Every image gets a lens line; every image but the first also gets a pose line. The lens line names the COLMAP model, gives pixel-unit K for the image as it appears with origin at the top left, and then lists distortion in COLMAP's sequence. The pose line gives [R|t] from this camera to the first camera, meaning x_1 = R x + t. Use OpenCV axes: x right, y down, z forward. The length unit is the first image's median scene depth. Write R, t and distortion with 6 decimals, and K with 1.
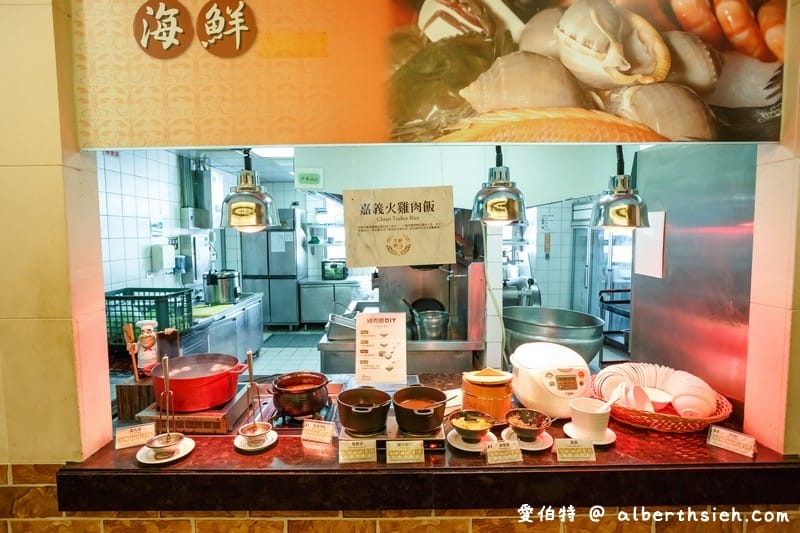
lens RADIAL K [[426.4, 0, 398.0], [0, 426.4, 263.6], [0, 0, 1]] dist [-0.004199, 0.000019]
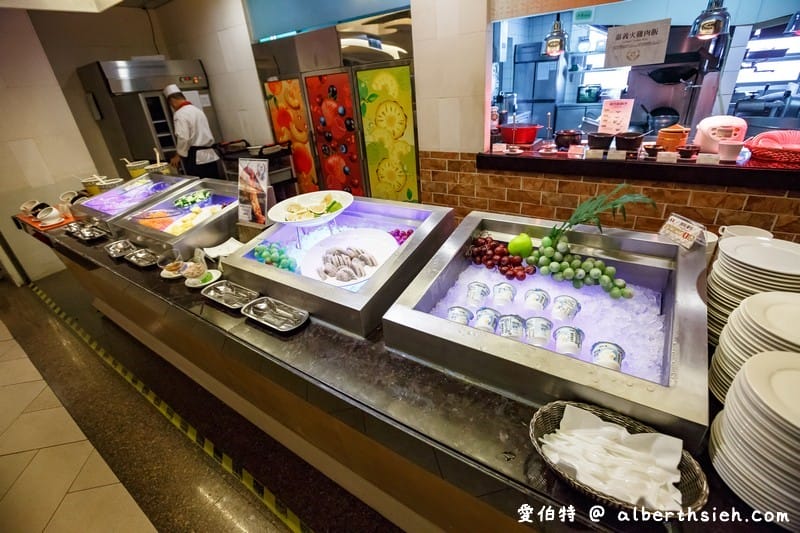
lens RADIAL K [[363.8, 0, 398.4], [0, 363.8, 258.0], [0, 0, 1]] dist [-0.018350, 0.001626]
pose [[0.829764, 0.197091, -0.522156, 0.068868], [0.028089, 0.919639, 0.391760, 0.063769], [0.557407, -0.339735, 0.757547, -0.554532]]
